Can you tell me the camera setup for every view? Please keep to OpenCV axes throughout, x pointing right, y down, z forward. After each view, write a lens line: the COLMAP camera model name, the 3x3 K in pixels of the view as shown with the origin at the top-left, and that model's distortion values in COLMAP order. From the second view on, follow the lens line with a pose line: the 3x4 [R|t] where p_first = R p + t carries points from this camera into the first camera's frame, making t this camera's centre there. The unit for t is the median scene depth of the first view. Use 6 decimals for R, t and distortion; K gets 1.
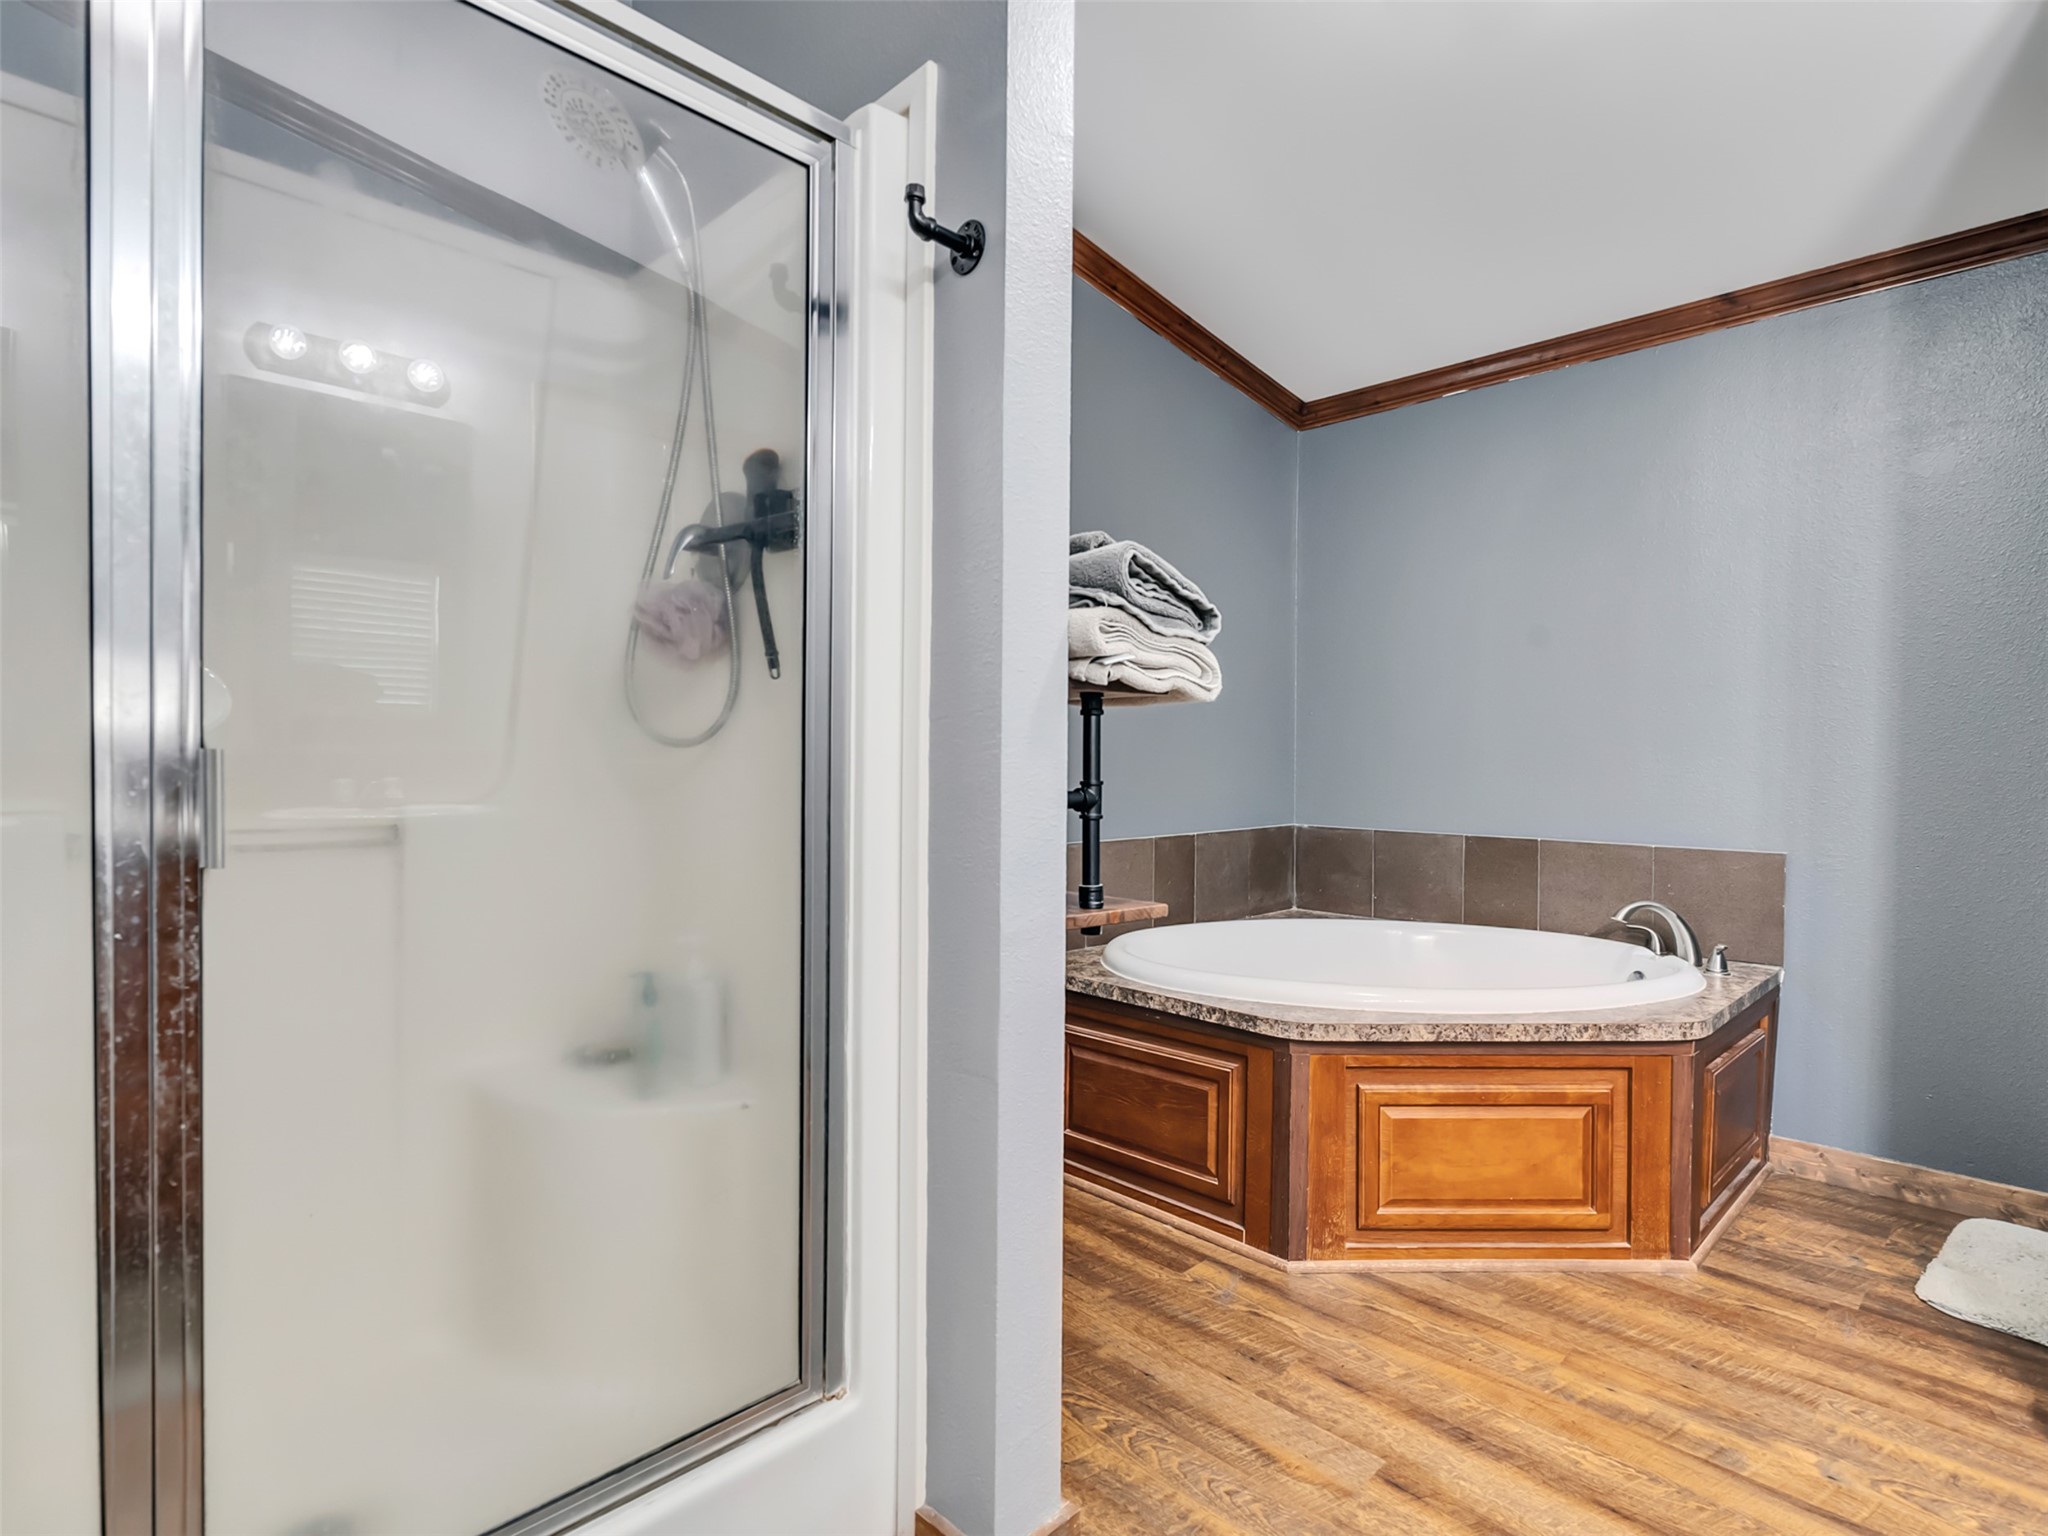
lens RADIAL K [[1048.3, 0, 1017.3], [0, 1048.3, 766.9], [0, 0, 1]] dist [-0.005563, 0.002982]
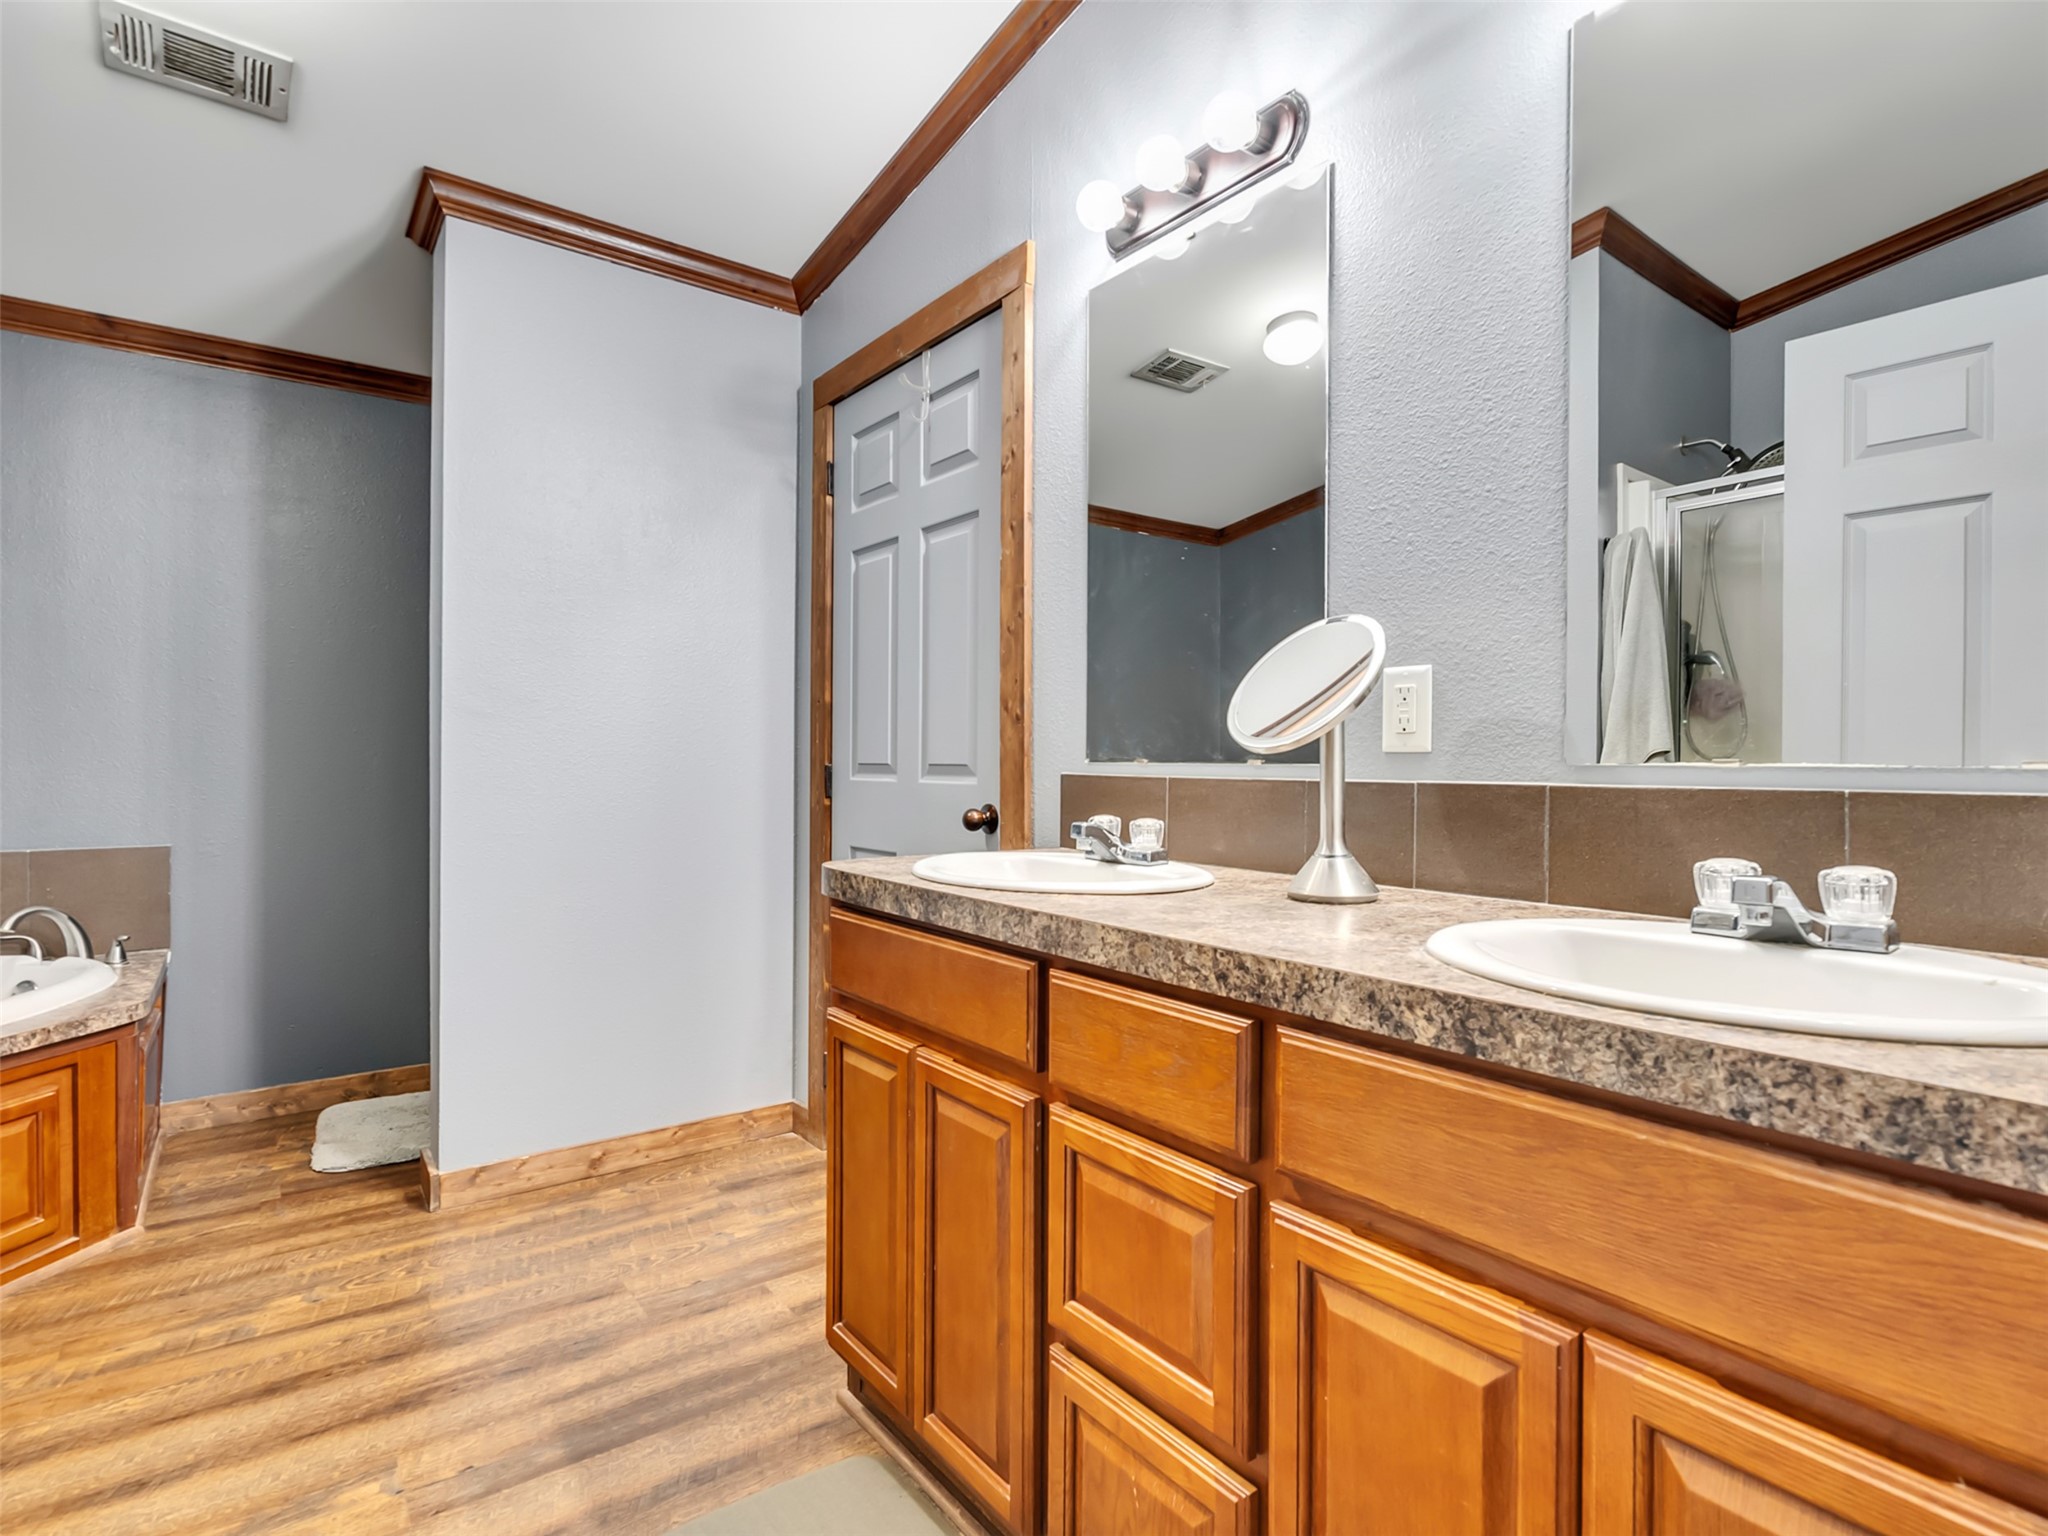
lens RADIAL K [[1048.3, 0, 1022.8], [0, 1048.3, 765.8], [0, 0, 1]] dist [-0.005563, 0.002982]
pose [[0.133249, -0.010815, 0.991024, -0.302573], [0.012831, 0.999875, 0.009186, -0.000465], [-0.990999, 0.011492, 0.133371, -0.055828]]
